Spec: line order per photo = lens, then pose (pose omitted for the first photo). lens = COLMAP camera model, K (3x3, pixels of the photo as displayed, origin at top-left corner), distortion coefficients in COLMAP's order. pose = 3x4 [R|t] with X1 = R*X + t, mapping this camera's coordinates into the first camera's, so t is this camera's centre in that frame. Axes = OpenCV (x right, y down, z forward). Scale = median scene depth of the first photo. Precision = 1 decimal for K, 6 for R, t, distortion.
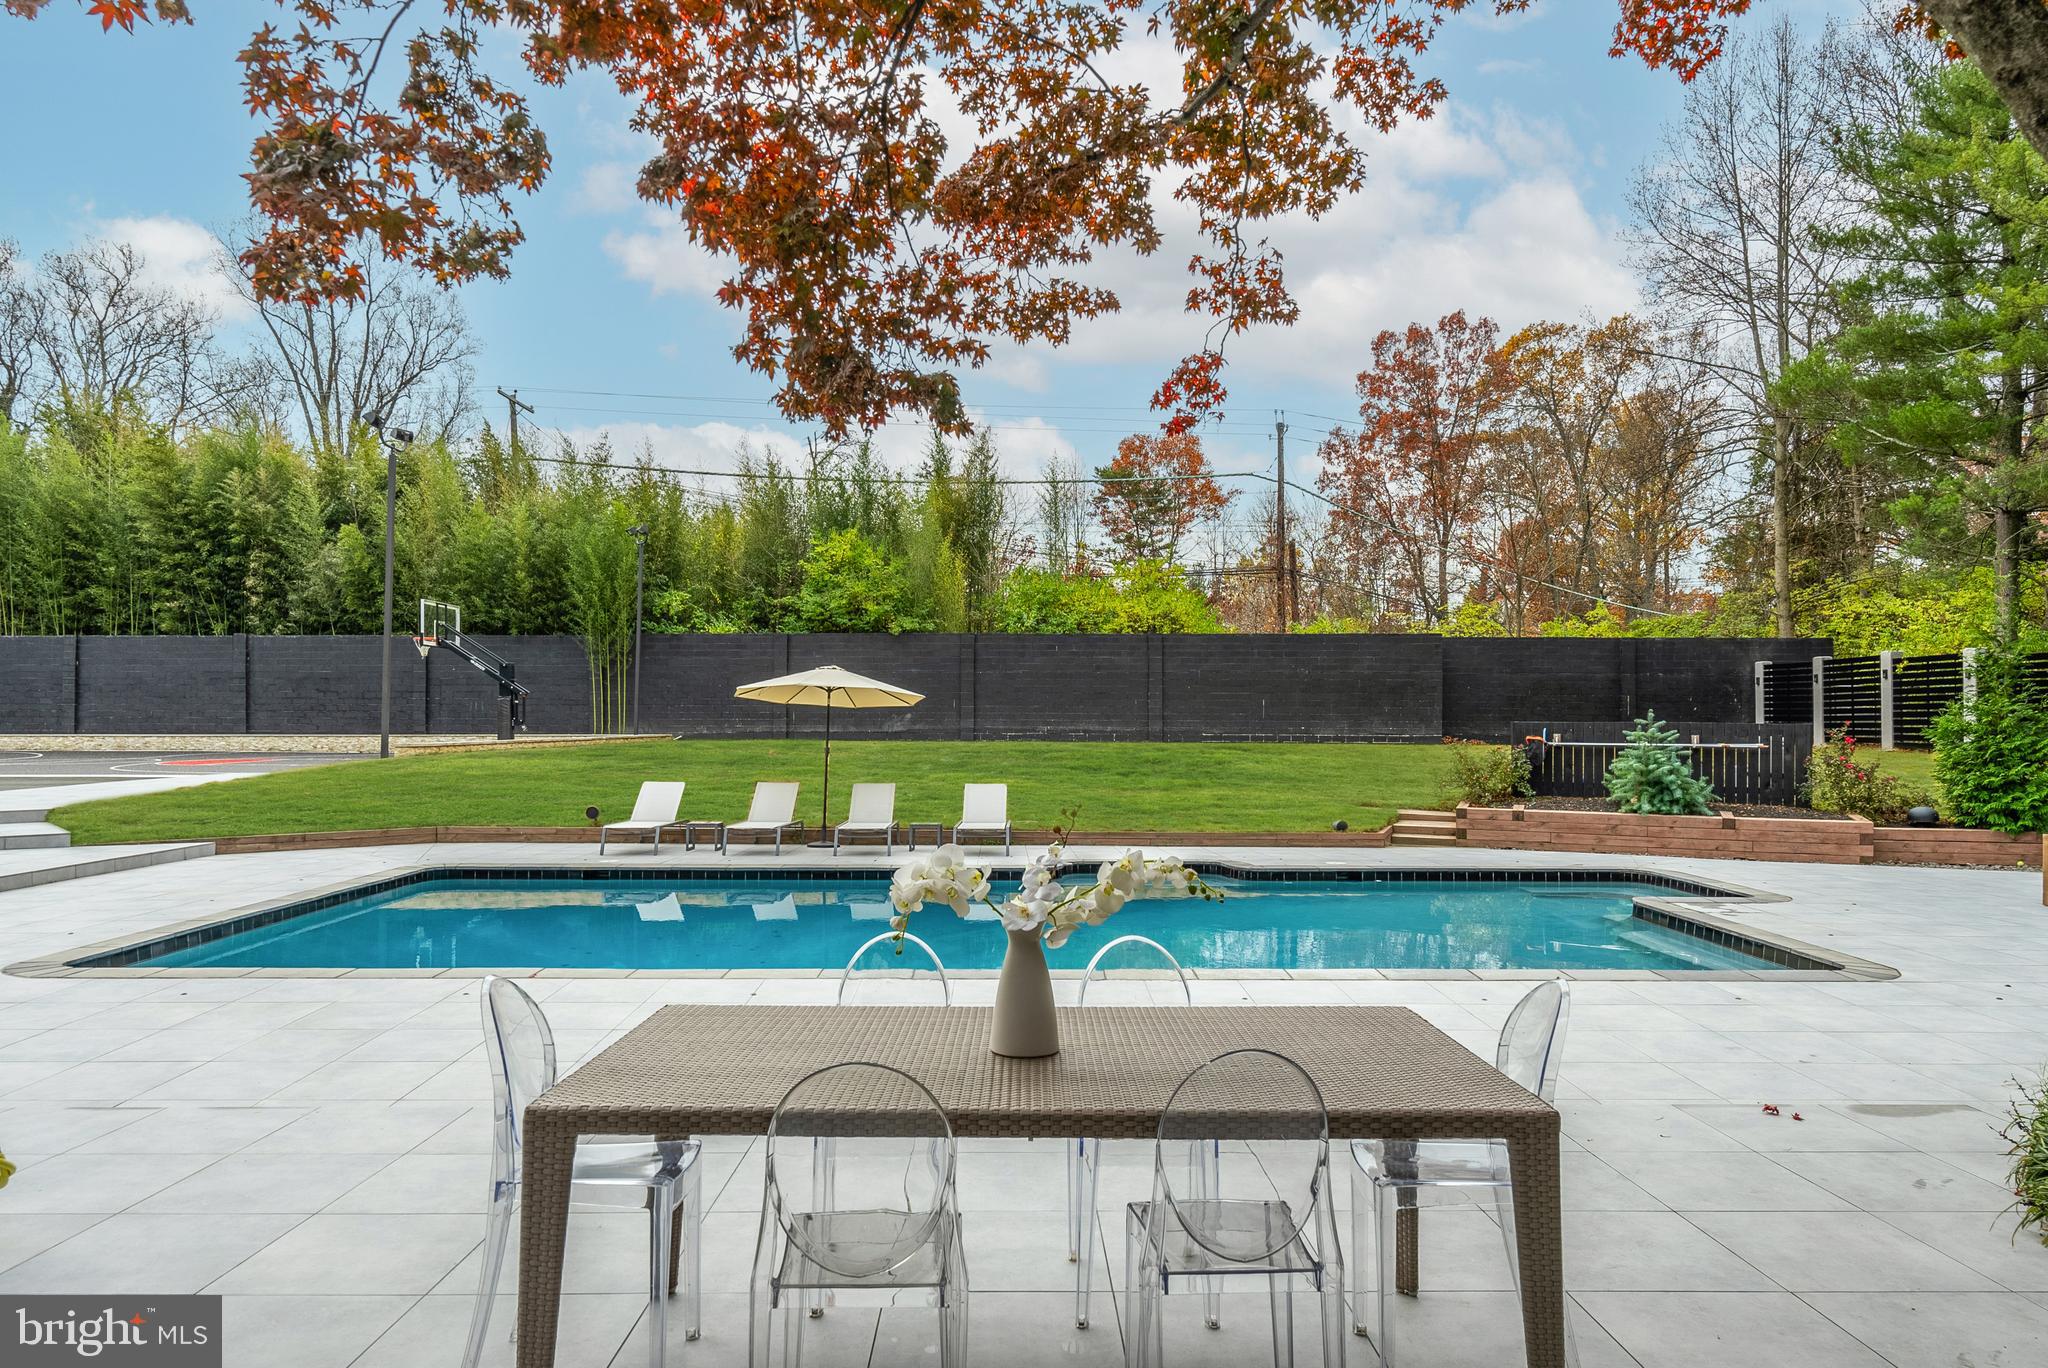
lens RADIAL K [[1319.3, 0, 1021.3], [0, 1319.3, 686.3], [0, 0, 1]] dist [-0.001637, -0.000408]
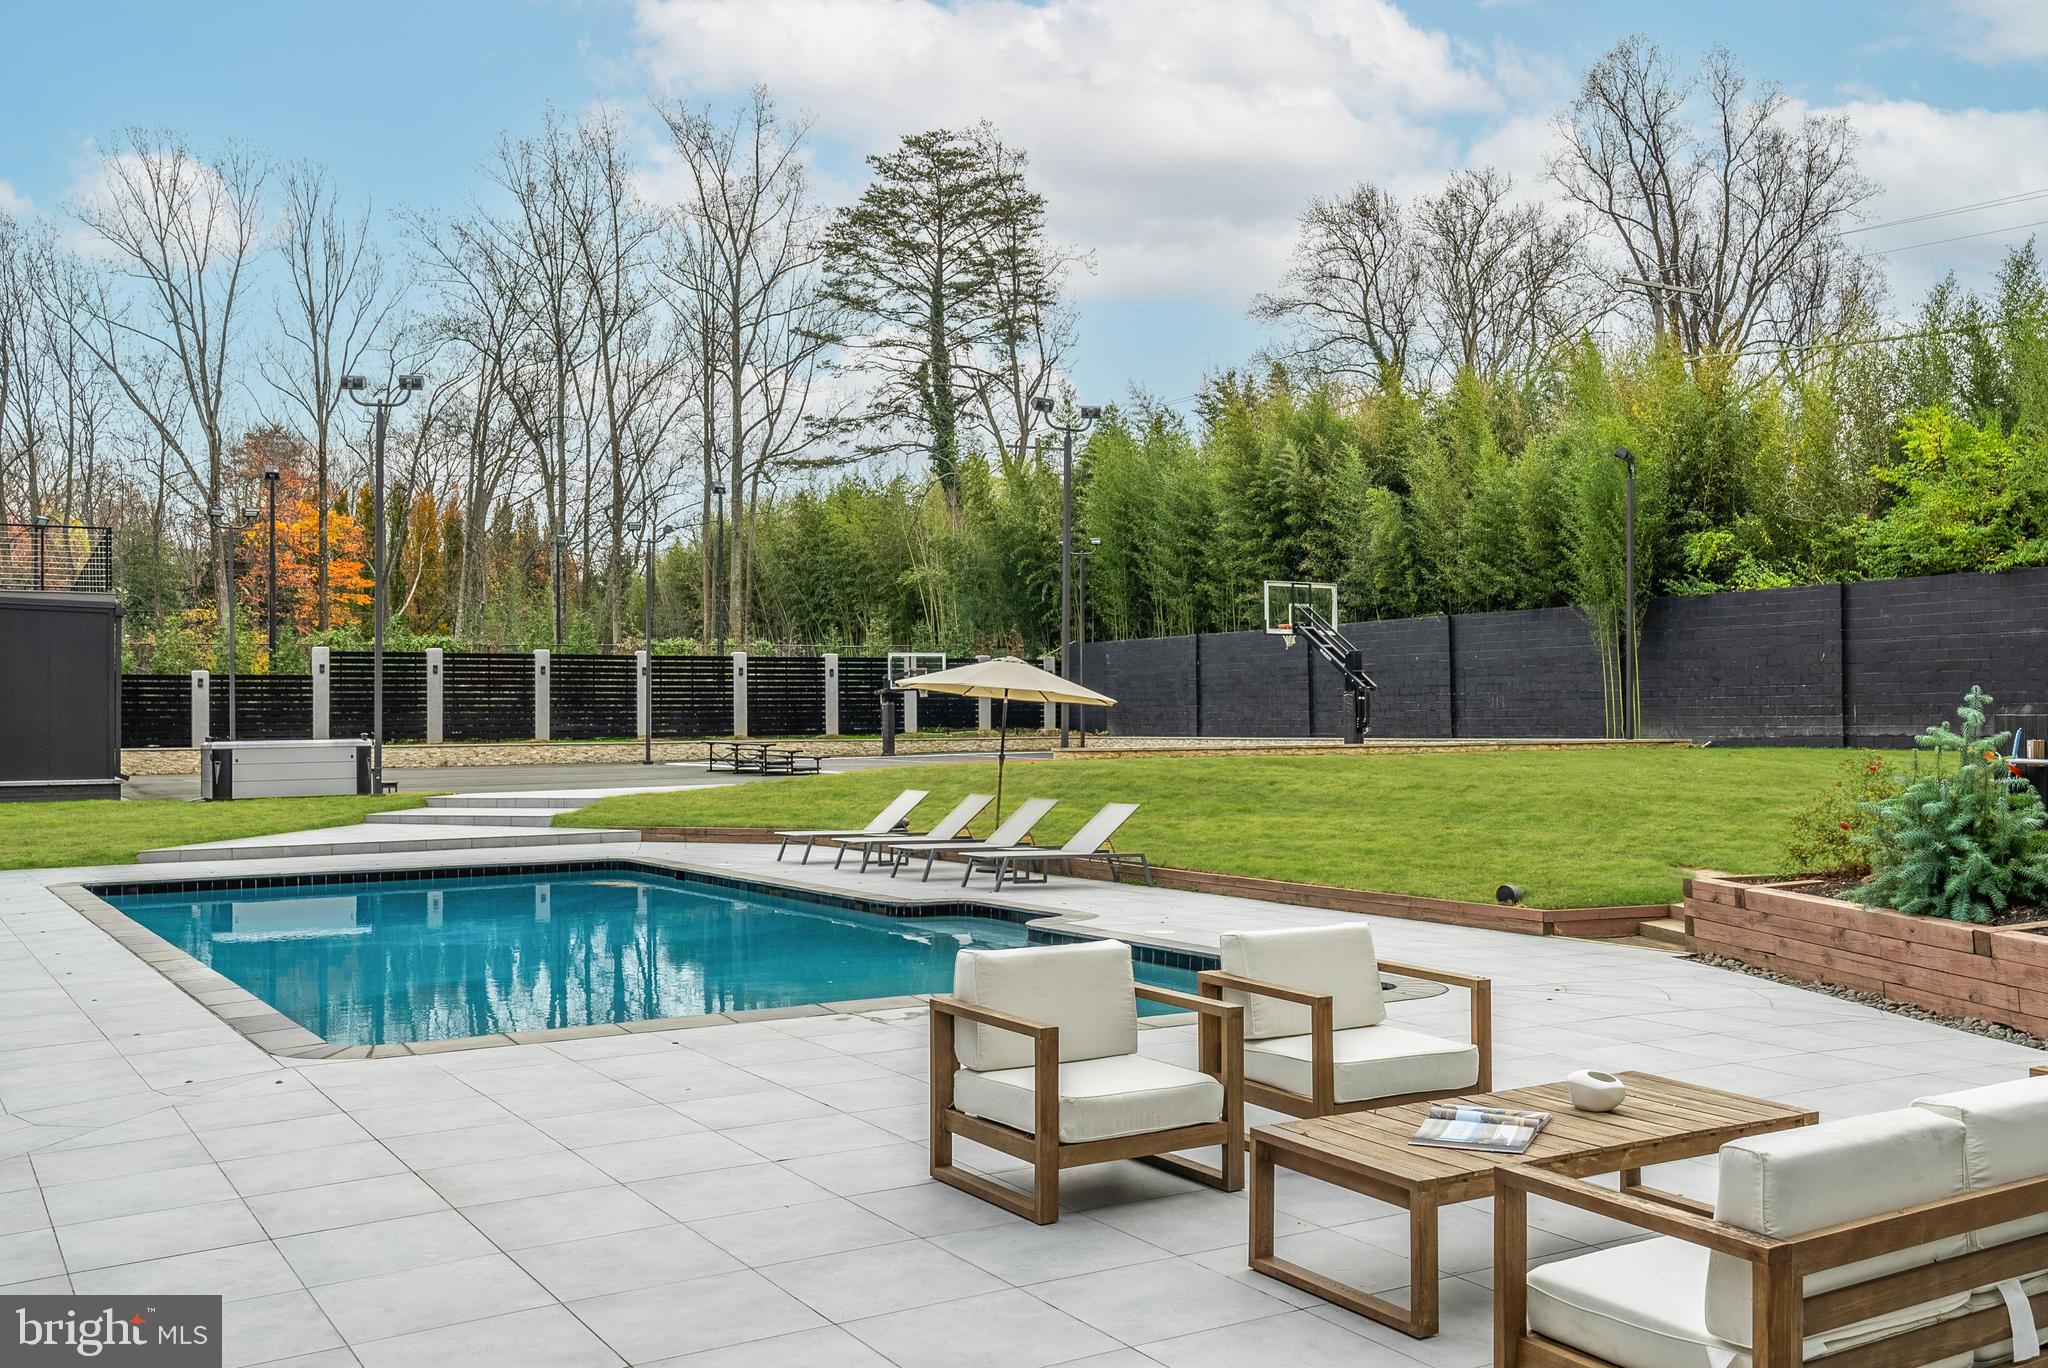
lens RADIAL K [[1862.2, 0, 1026.3], [0, 1862.2, 686.4], [0, 0, 1]] dist [-0.000880, 0.000000]
pose [[0.533542, -0.020209, -0.845532, 0.371524], [0.026662, 0.999620, -0.007067, 0.005884], [0.845353, -0.018773, 0.533878, 0.173651]]
